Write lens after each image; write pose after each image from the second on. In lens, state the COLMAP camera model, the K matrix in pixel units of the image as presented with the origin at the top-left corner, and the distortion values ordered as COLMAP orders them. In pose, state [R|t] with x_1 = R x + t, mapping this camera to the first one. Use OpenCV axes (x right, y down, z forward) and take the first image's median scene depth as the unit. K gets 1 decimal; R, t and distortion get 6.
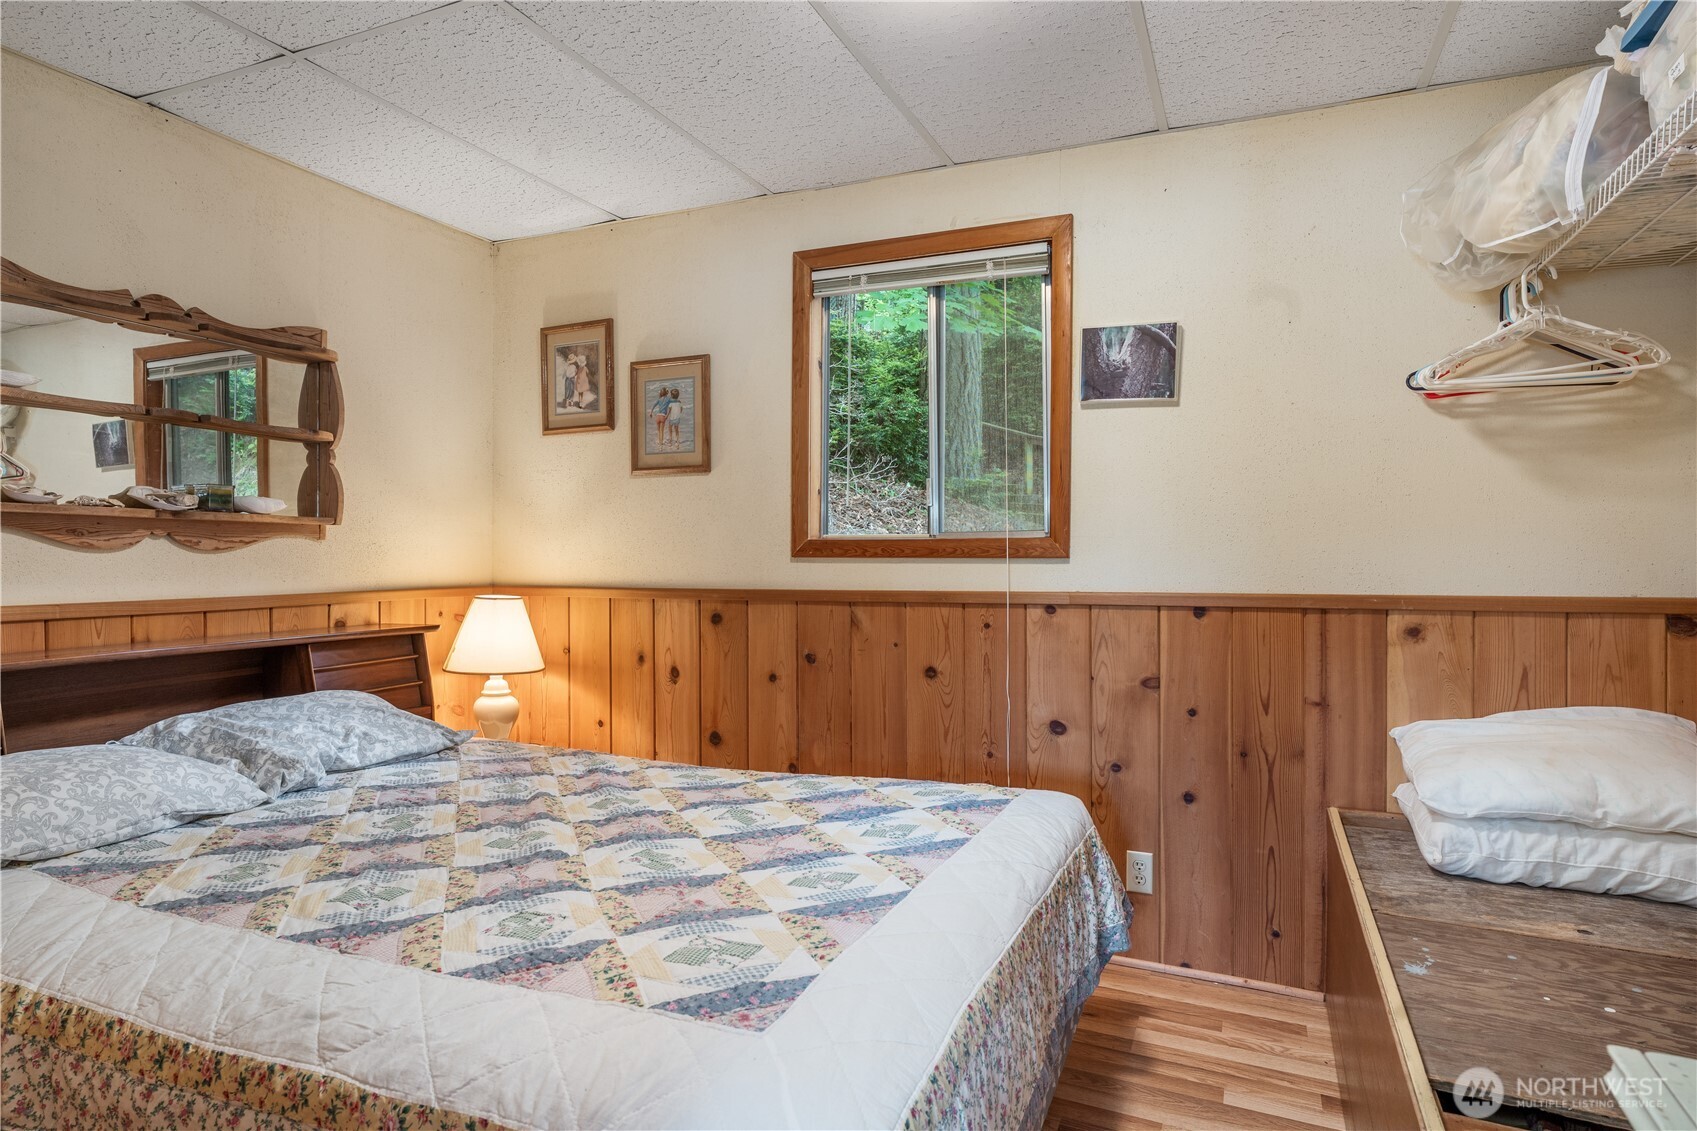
lens RADIAL K [[929.6, 0, 847.7], [0, 929.6, 571.5], [0, 0, 1]] dist [-0.007657, 0.005013]
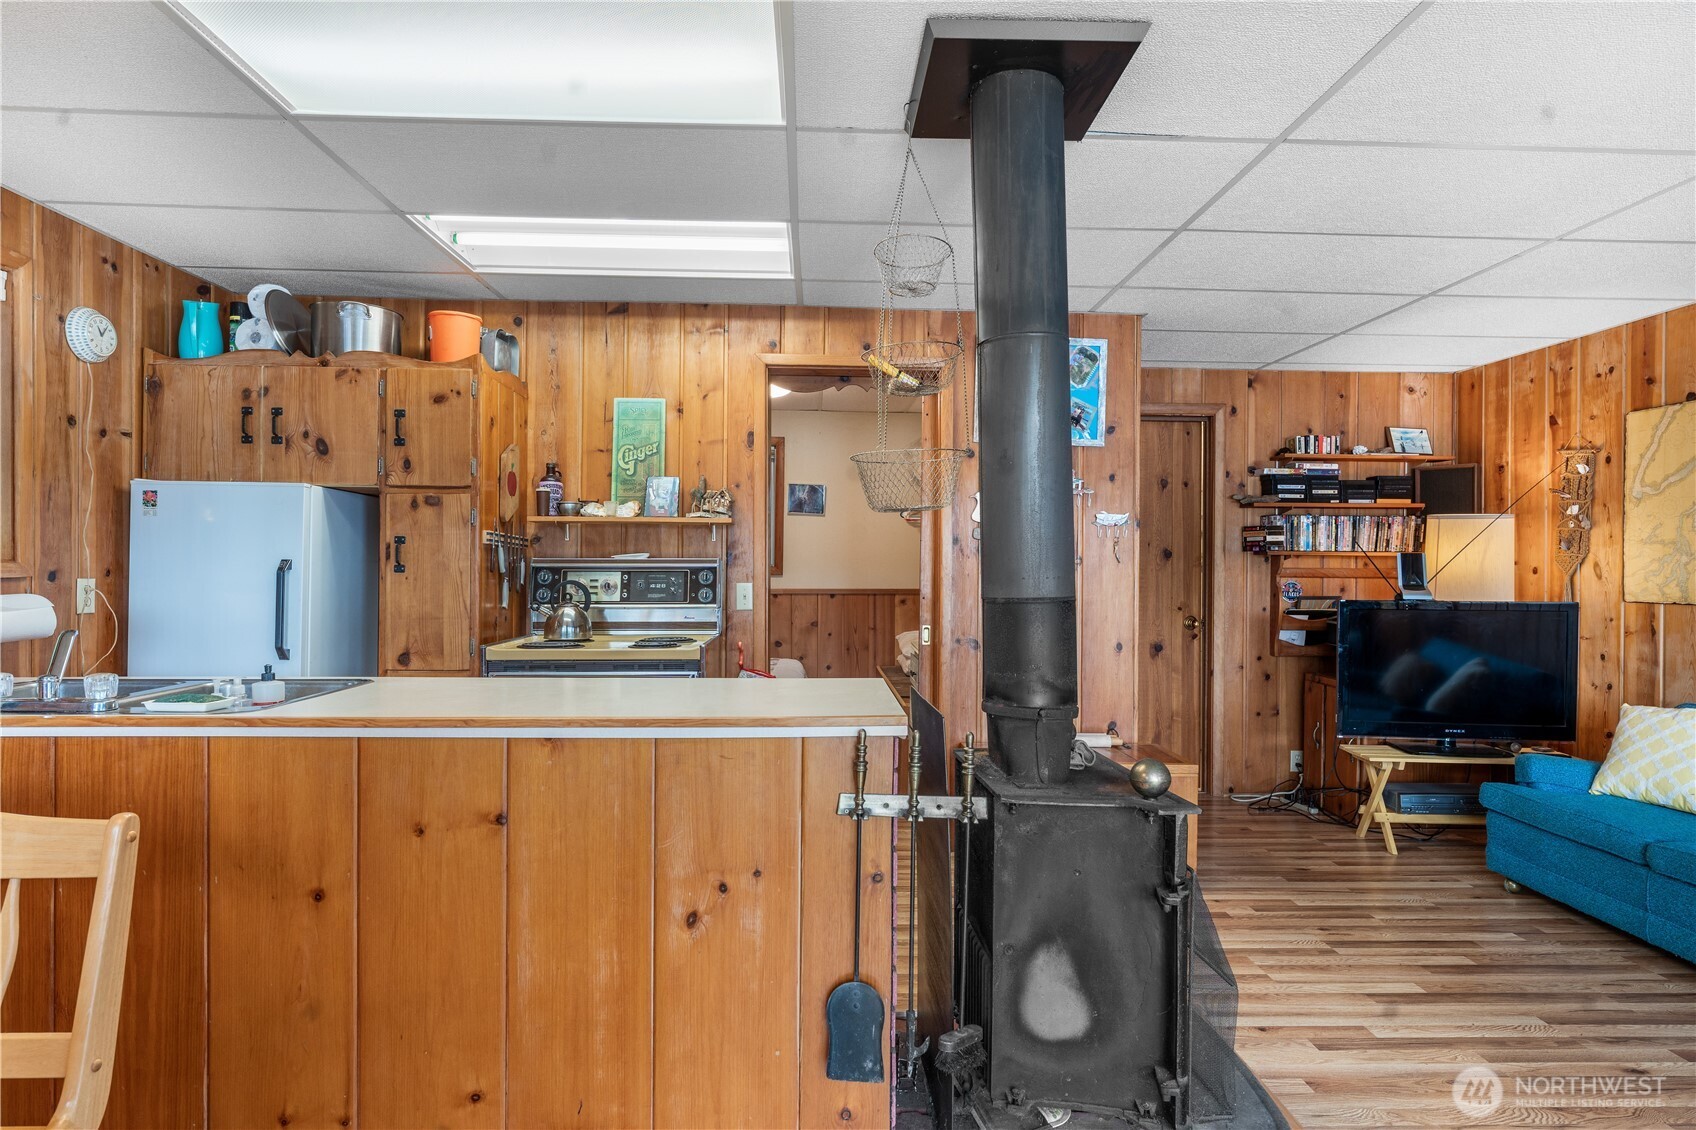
lens RADIAL K [[929.1, 0, 836.7], [0, 929.1, 573.1], [0, 0, 1]] dist [-0.007657, 0.005013]
pose [[0.906833, 0.004490, 0.421467, -0.700278], [0.002358, 0.999874, -0.015726, 0.019911], [-0.421484, 0.015254, 0.906708, -1.352824]]
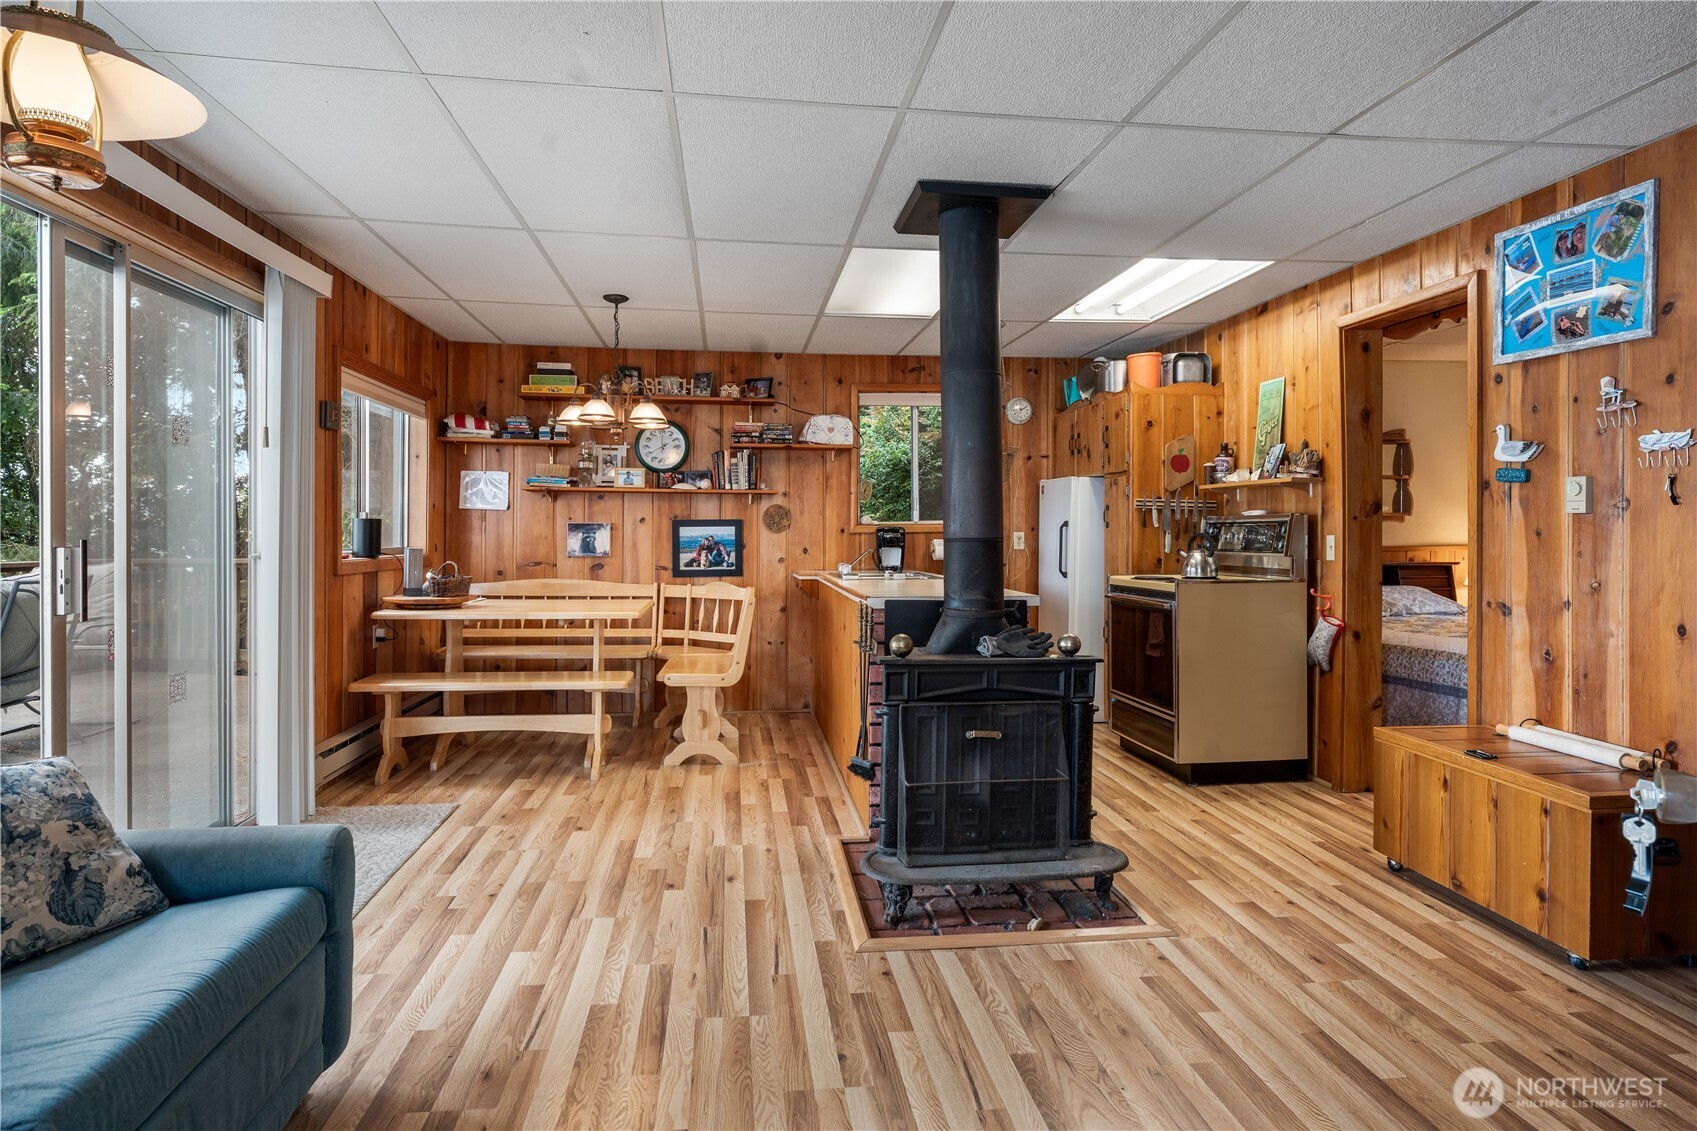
lens RADIAL K [[929.6, 0, 839.0], [0, 929.6, 530.6], [0, 0, 1]] dist [-0.007657, 0.005013]
pose [[0.502590, -0.000570, -0.864524, 0.773582], [-0.015904, 0.999824, -0.009905, 0.033087], [0.864378, 0.018727, 0.502493, -1.470264]]
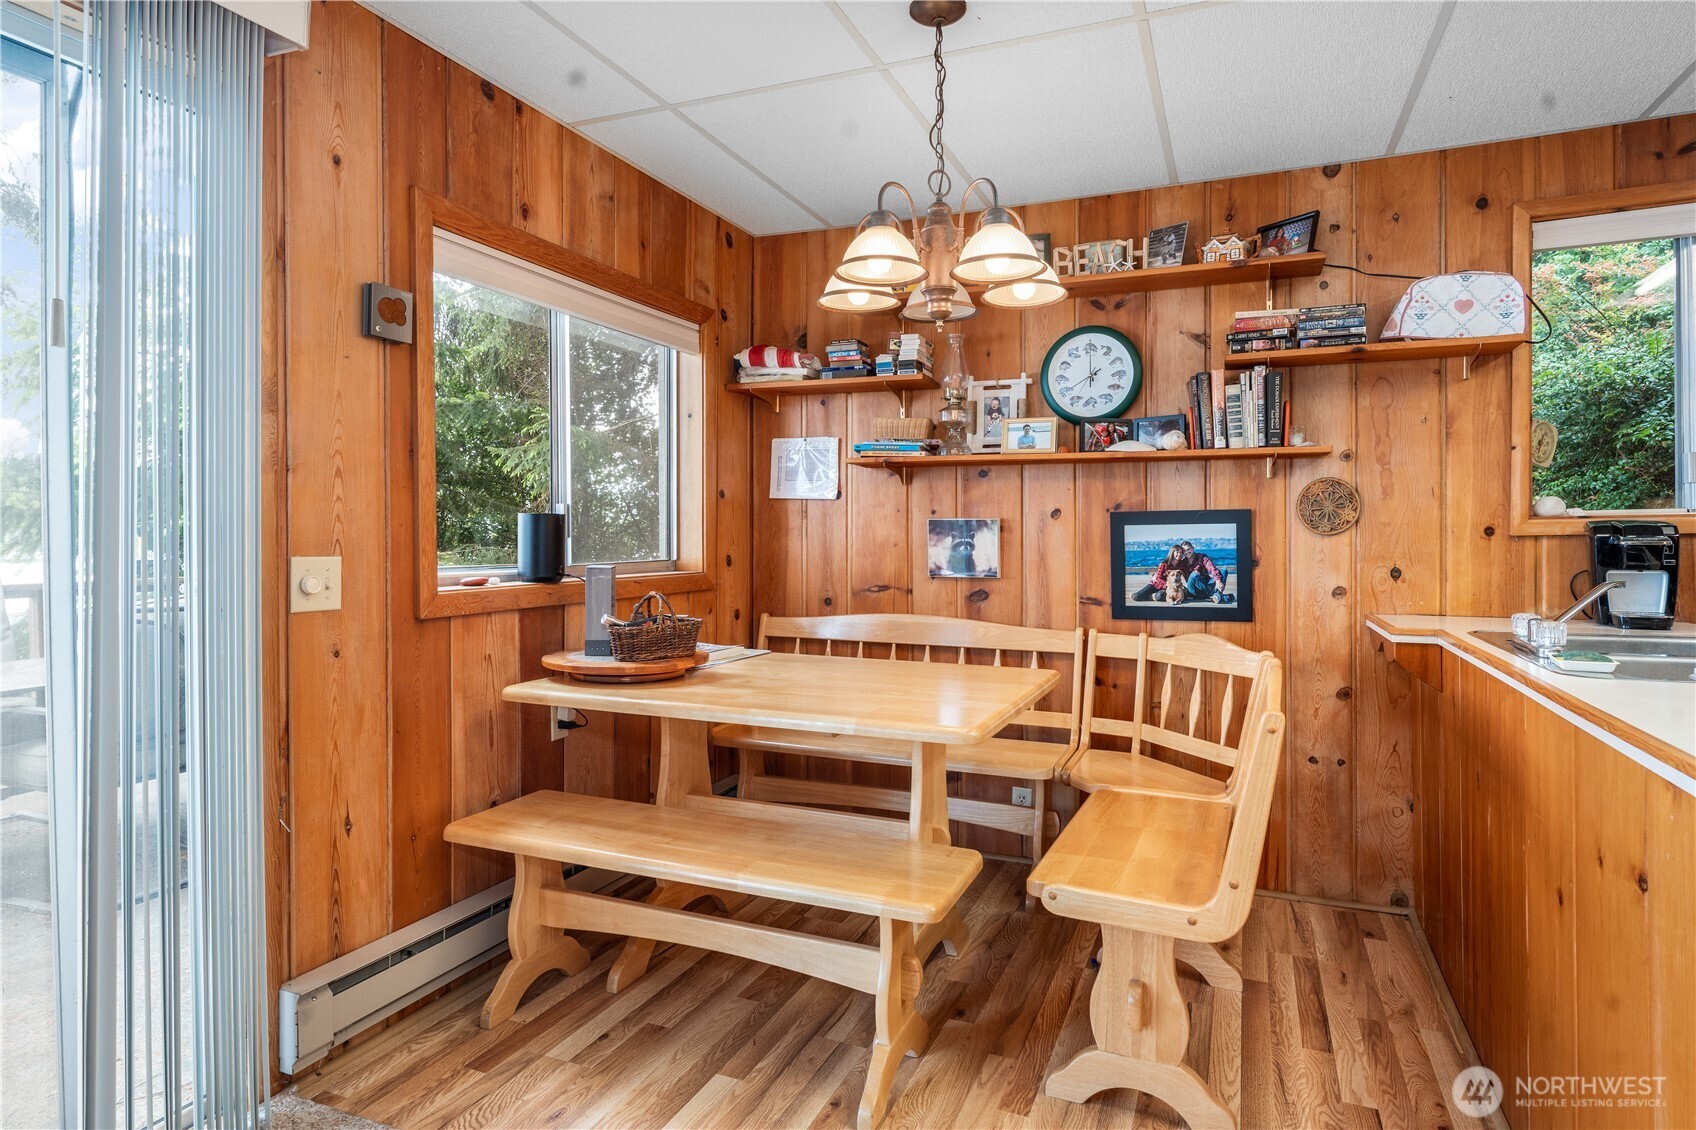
lens RADIAL K [[929.1, 0, 854.1], [0, 929.1, 534.0], [0, 0, 1]] dist [-0.007657, 0.005013]
pose [[0.011615, 0.001619, -0.999931, -0.194773], [-0.014246, 0.999897, 0.001454, 0.022620], [0.999831, 0.014228, 0.011637, -1.025975]]
